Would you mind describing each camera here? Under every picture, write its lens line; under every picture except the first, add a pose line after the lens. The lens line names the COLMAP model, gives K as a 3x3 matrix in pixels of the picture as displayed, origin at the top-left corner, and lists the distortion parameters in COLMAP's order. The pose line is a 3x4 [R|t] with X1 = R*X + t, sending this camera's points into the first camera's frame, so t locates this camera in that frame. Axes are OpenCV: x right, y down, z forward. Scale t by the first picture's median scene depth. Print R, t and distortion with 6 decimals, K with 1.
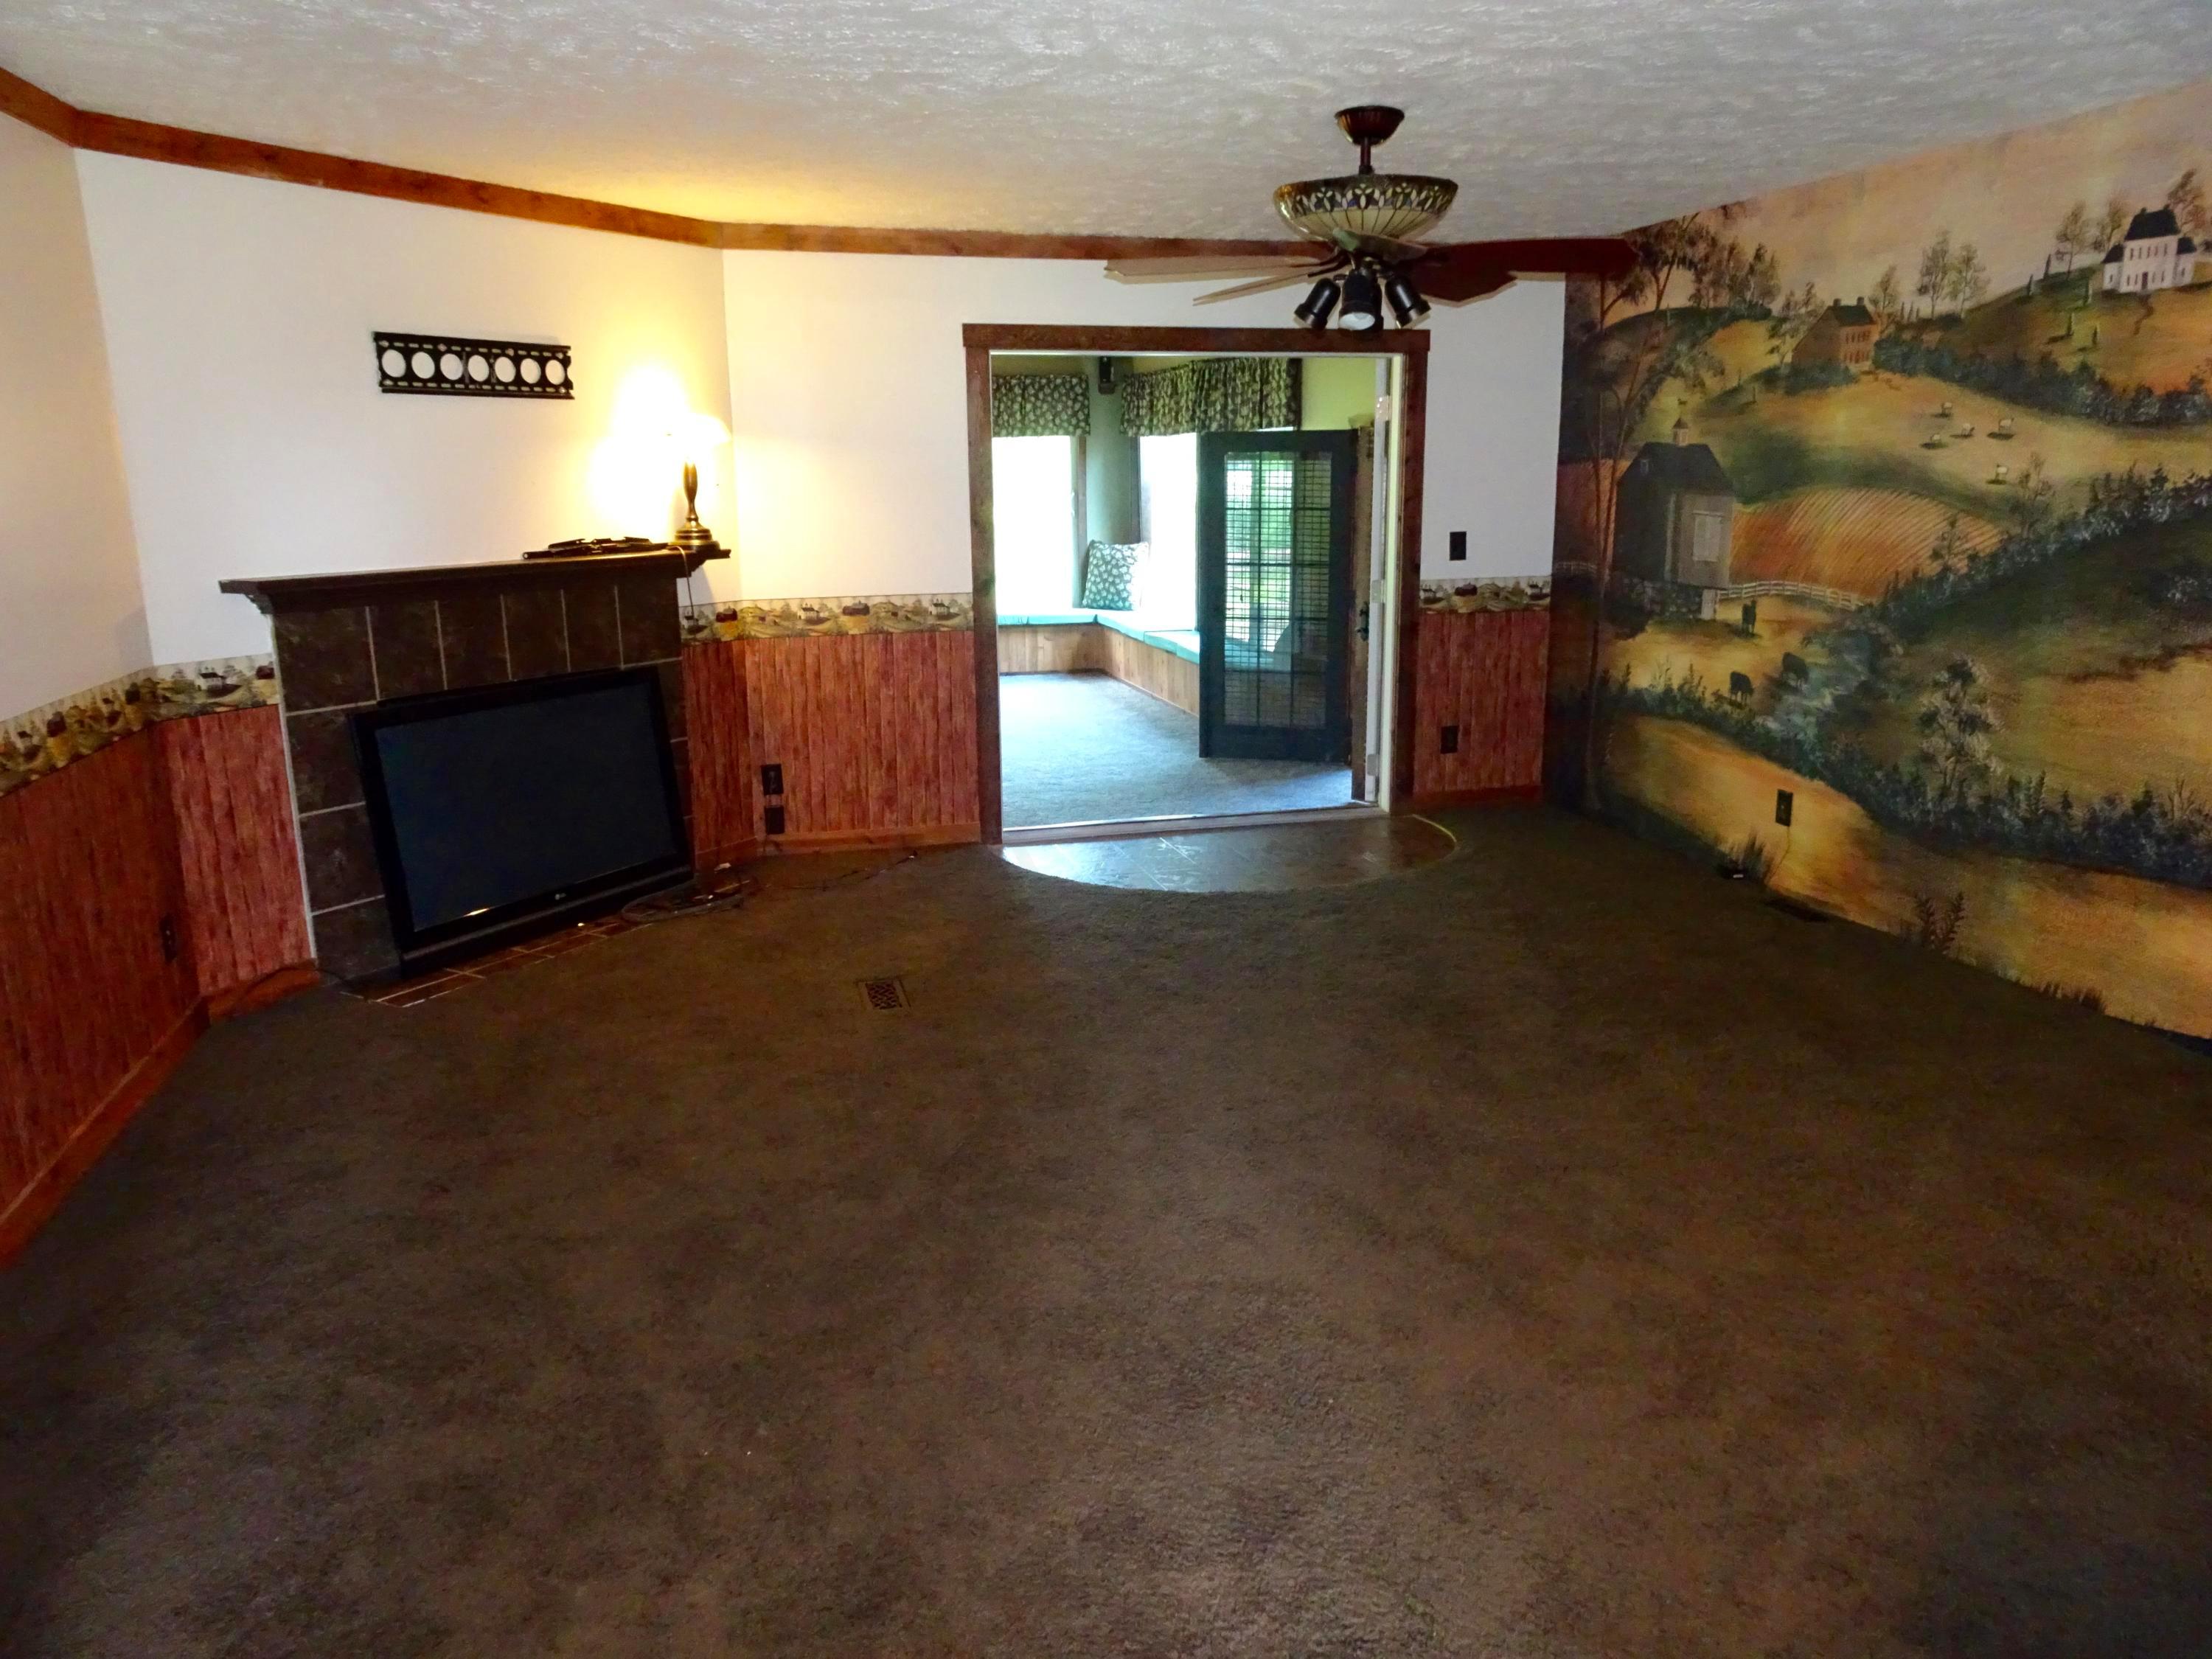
lens RADIAL K [[1584.3, 0, 1116.4], [0, 1584.3, 839.9], [0, 0, 1]] dist [0.004790, -0.005926]
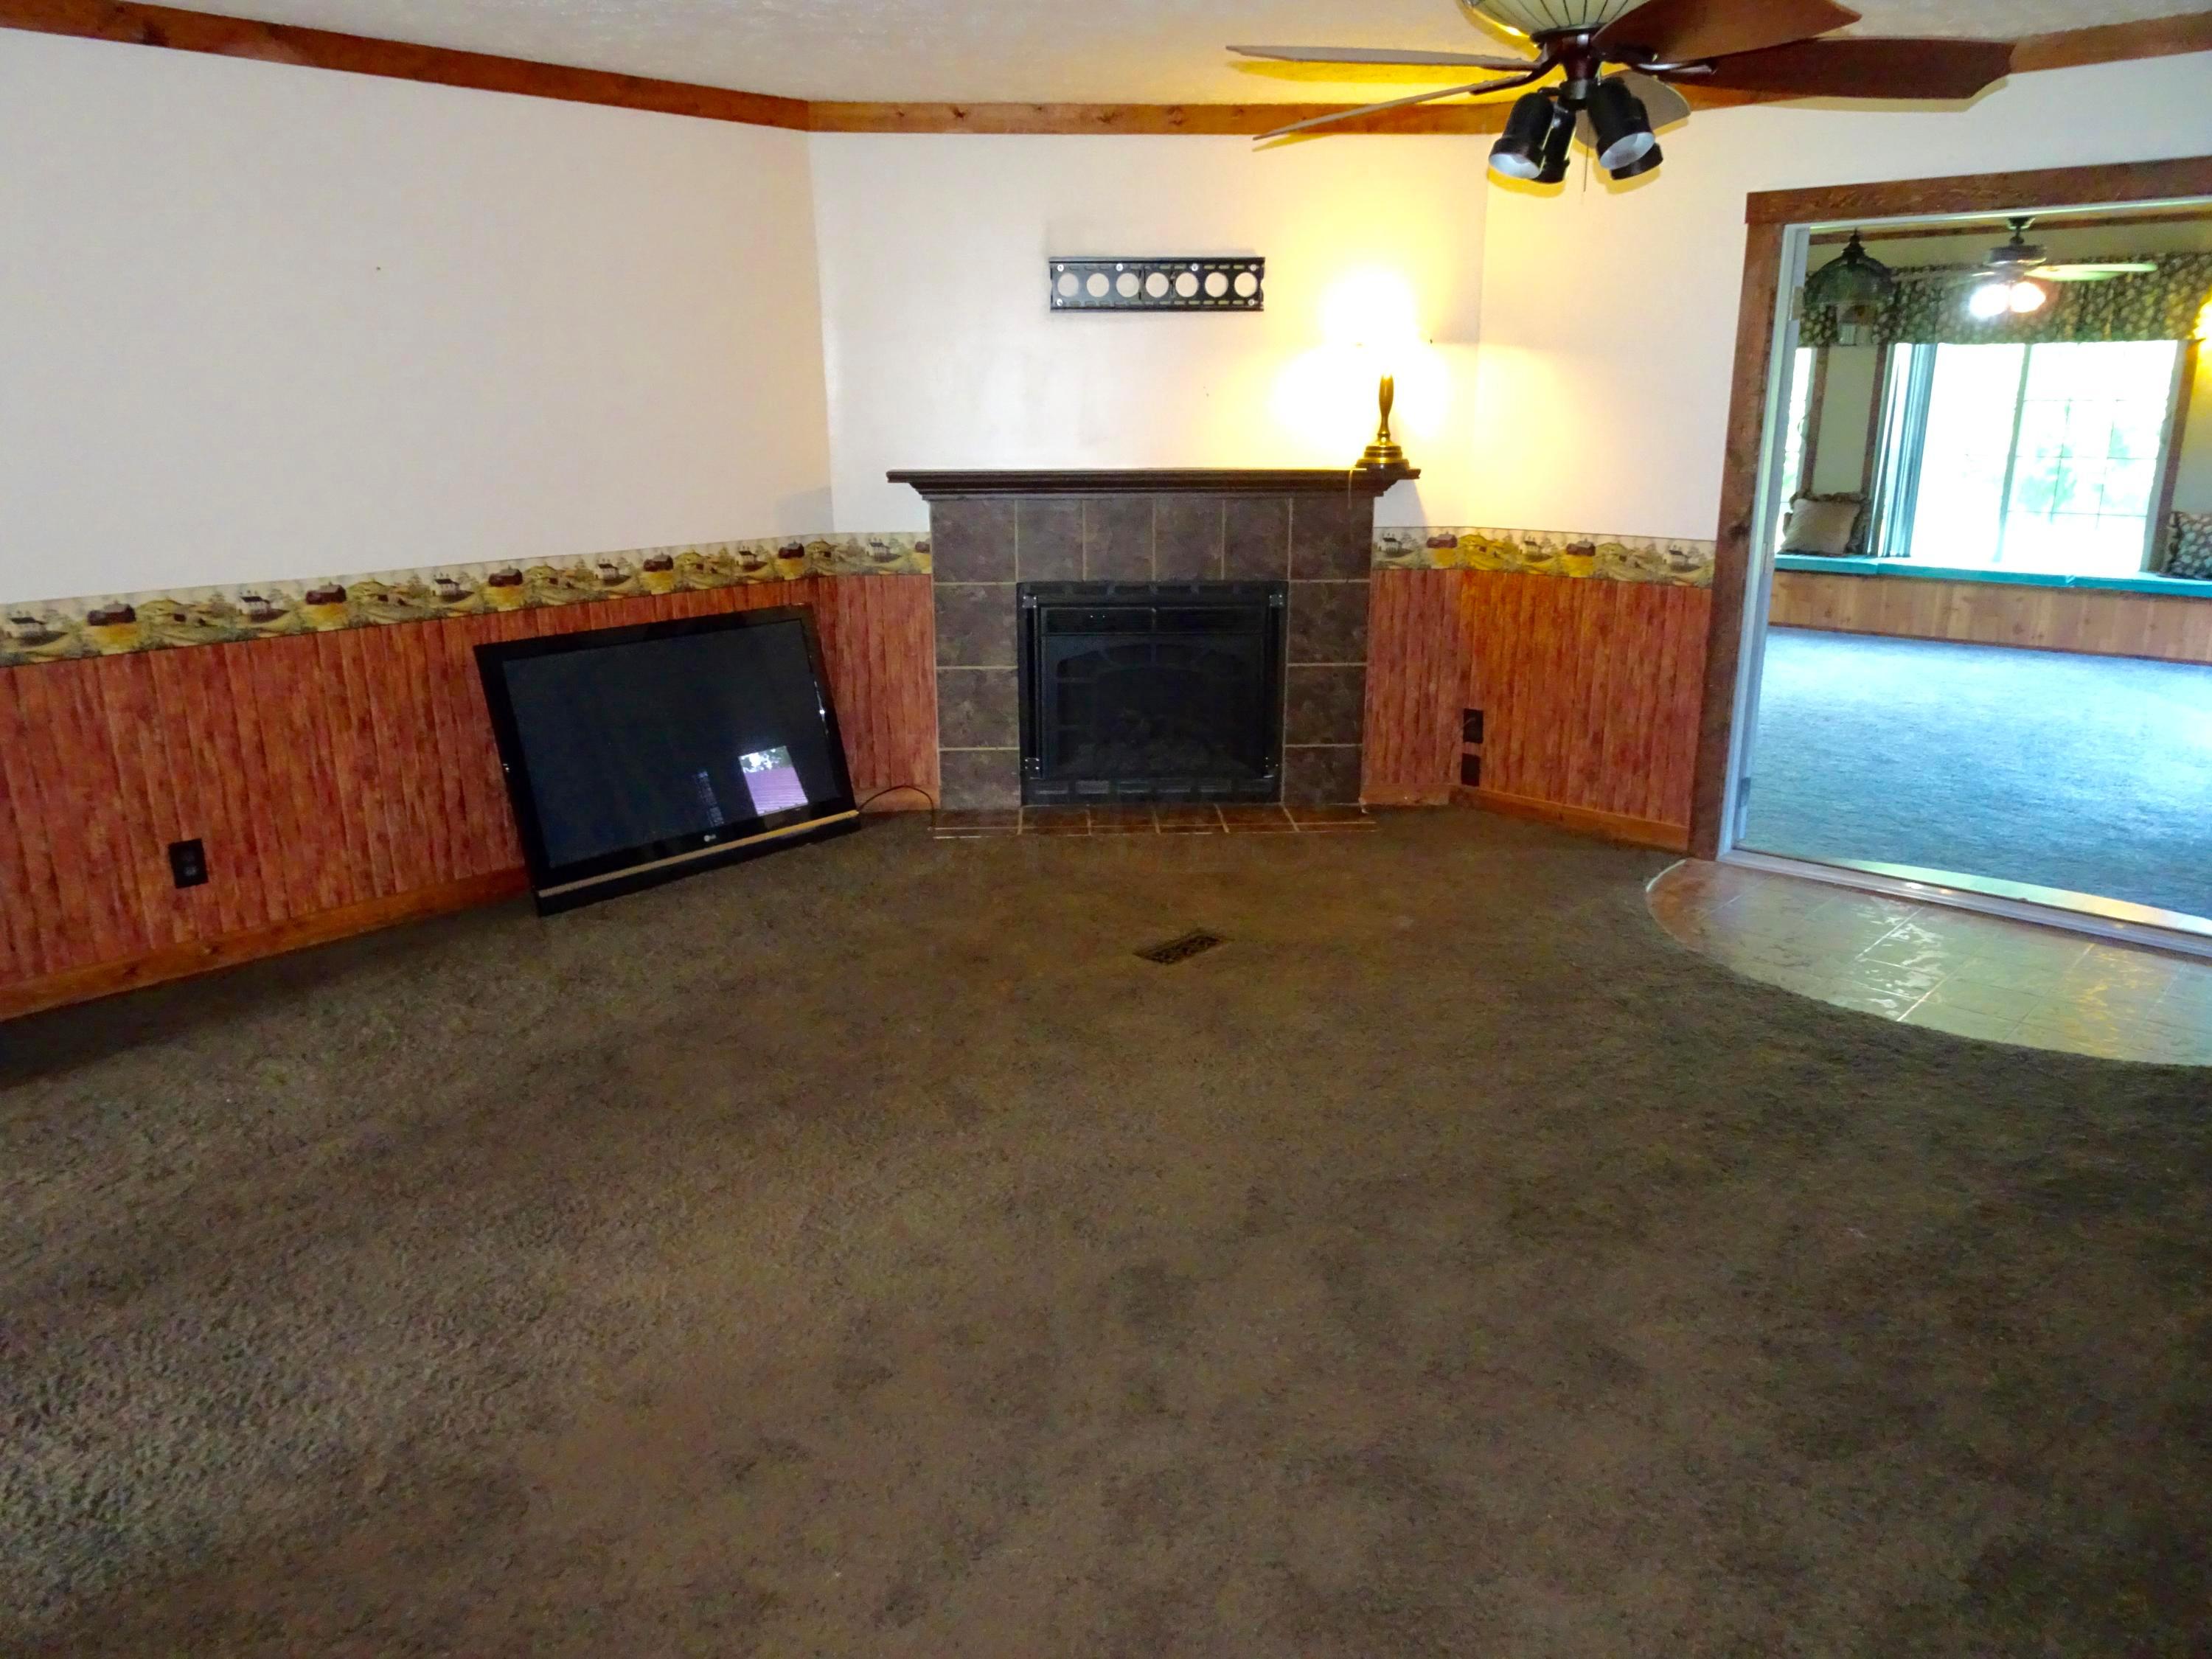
lens RADIAL K [[1584.3, 0, 1112.7], [0, 1584.3, 837.3], [0, 0, 1]] dist [0.004790, -0.005926]
pose [[0.538536, 0.237667, -0.808389, 0.469487], [-0.195469, 0.968462, 0.154510, -0.084665], [0.819616, 0.074806, 0.568008, 0.348663]]
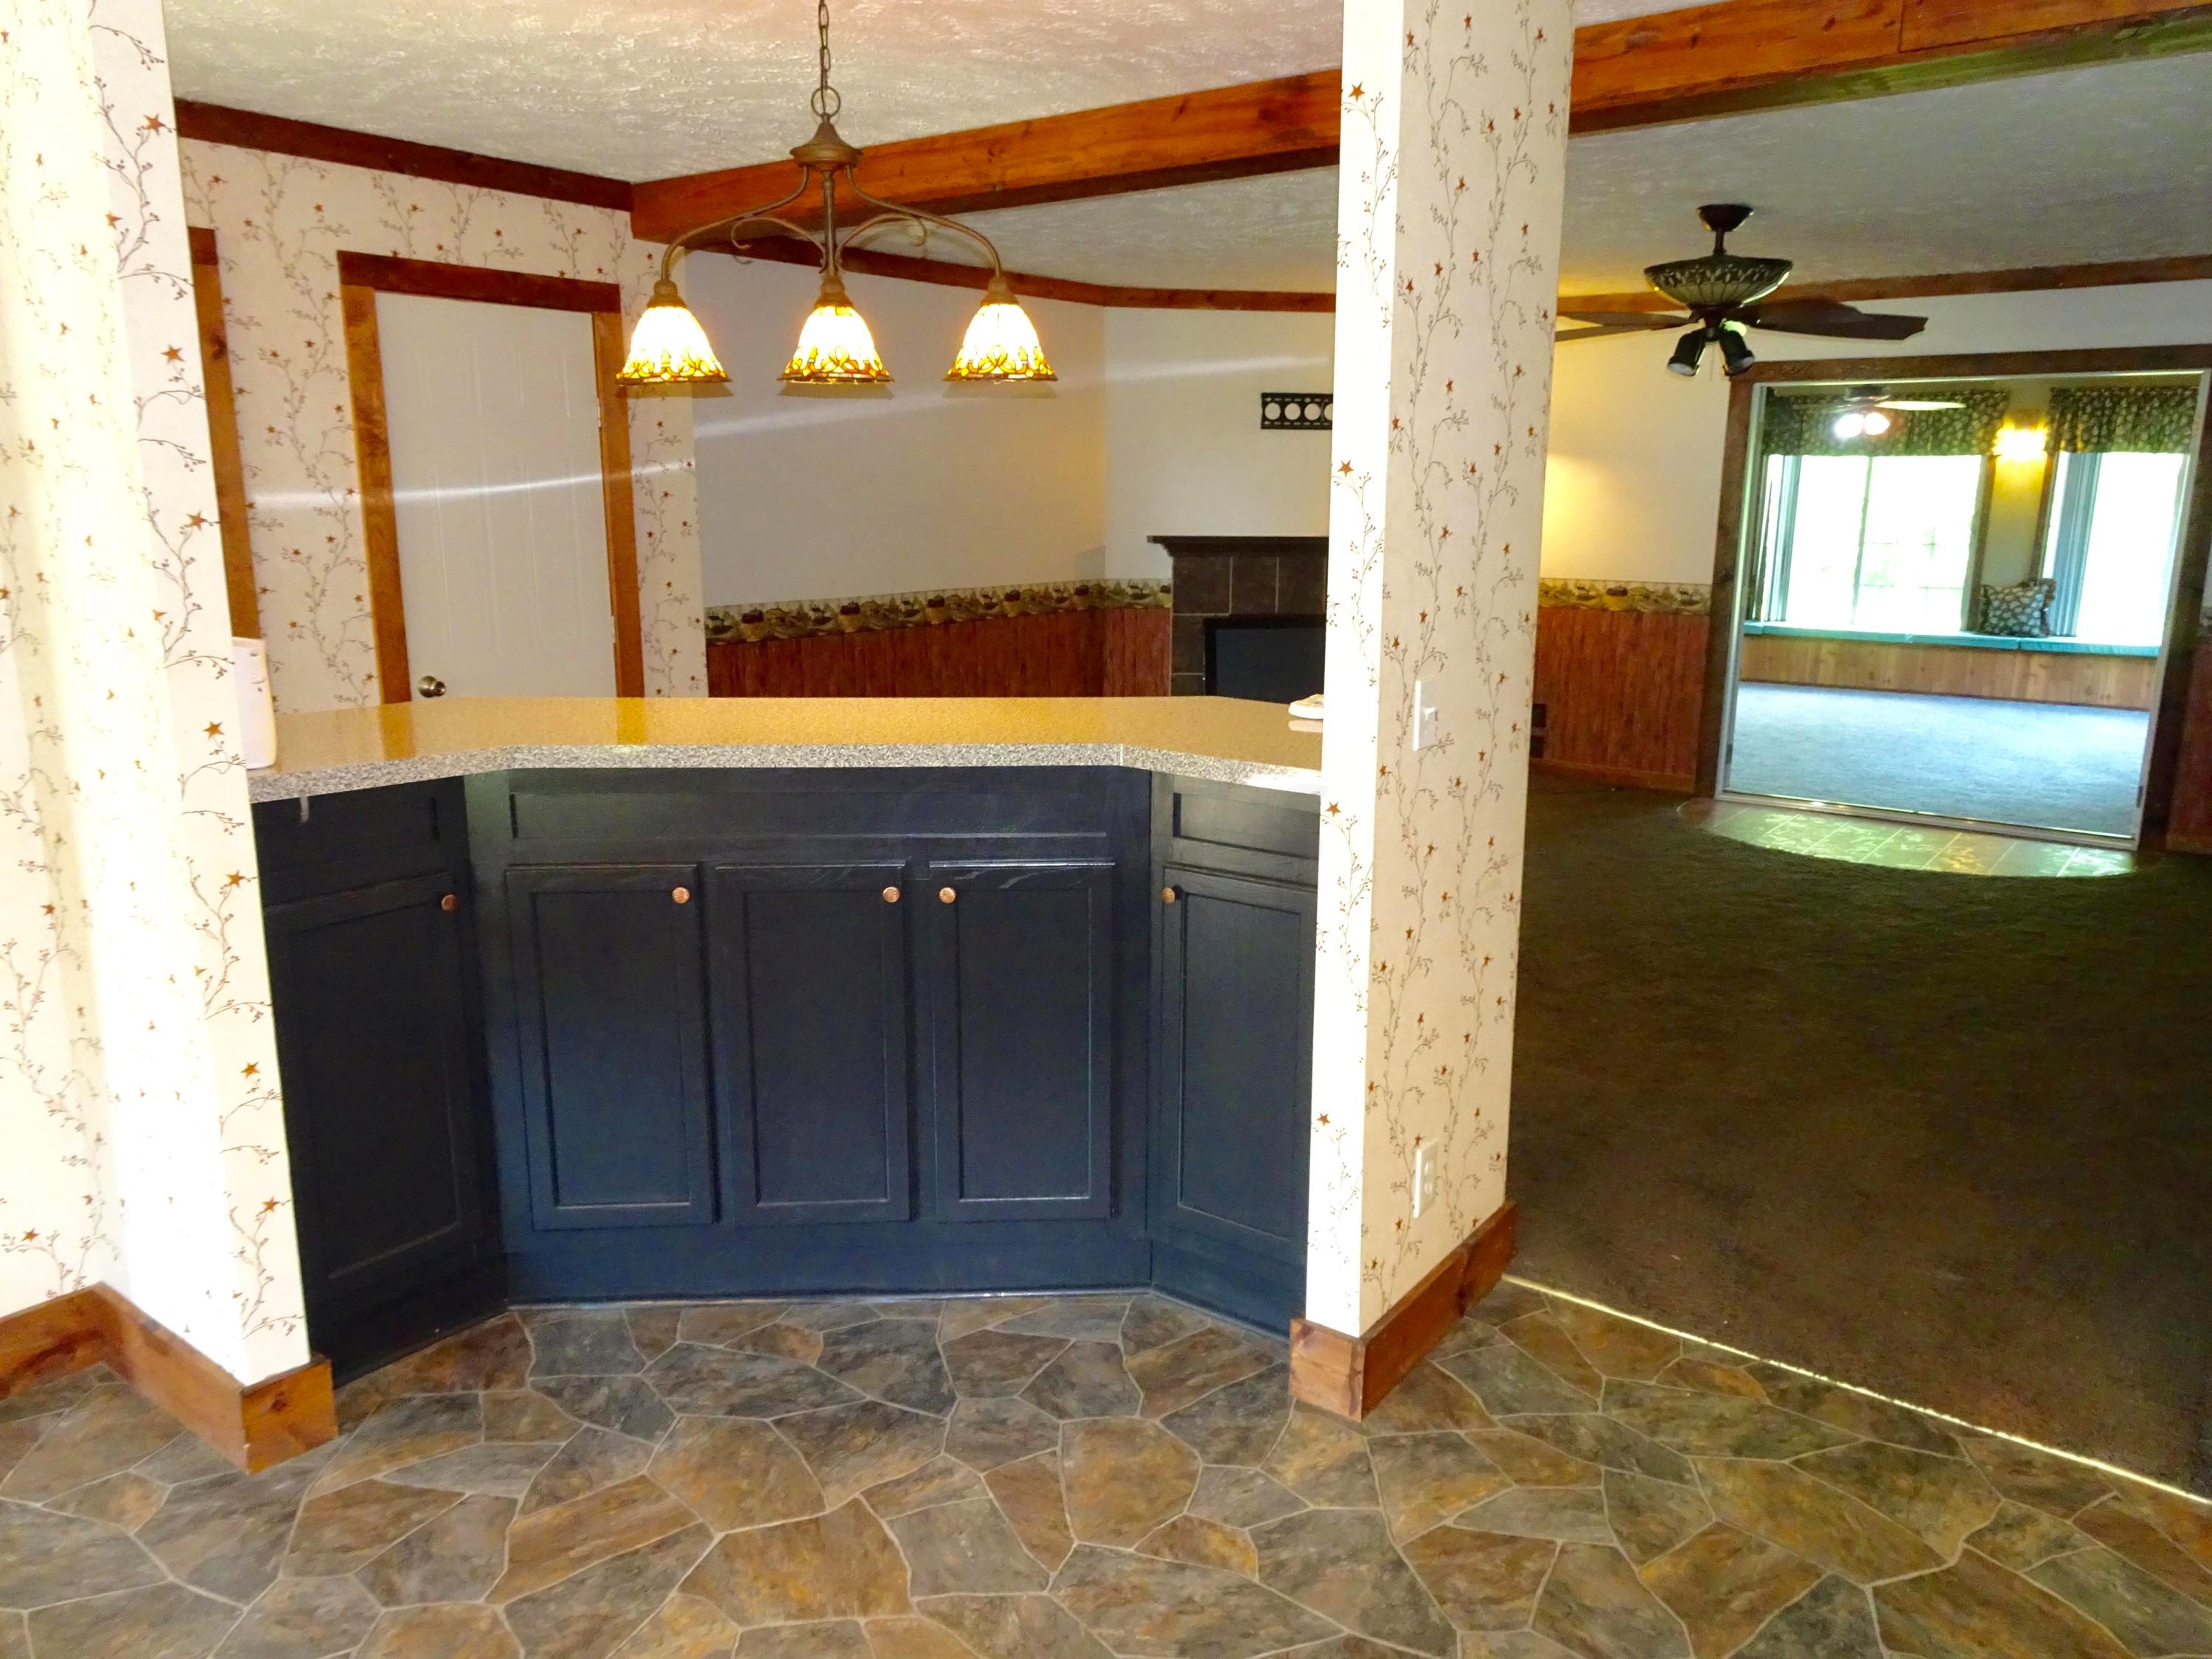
lens RADIAL K [[1584.3, 0, 1112.4], [0, 1584.3, 836.7], [0, 0, 1]] dist [0.004790, -0.005926]
pose [[0.612005, 0.186682, -0.768504, 0.658450], [-0.195845, 0.977248, 0.081426, 0.024758], [0.766221, 0.100674, 0.634642, -0.105716]]
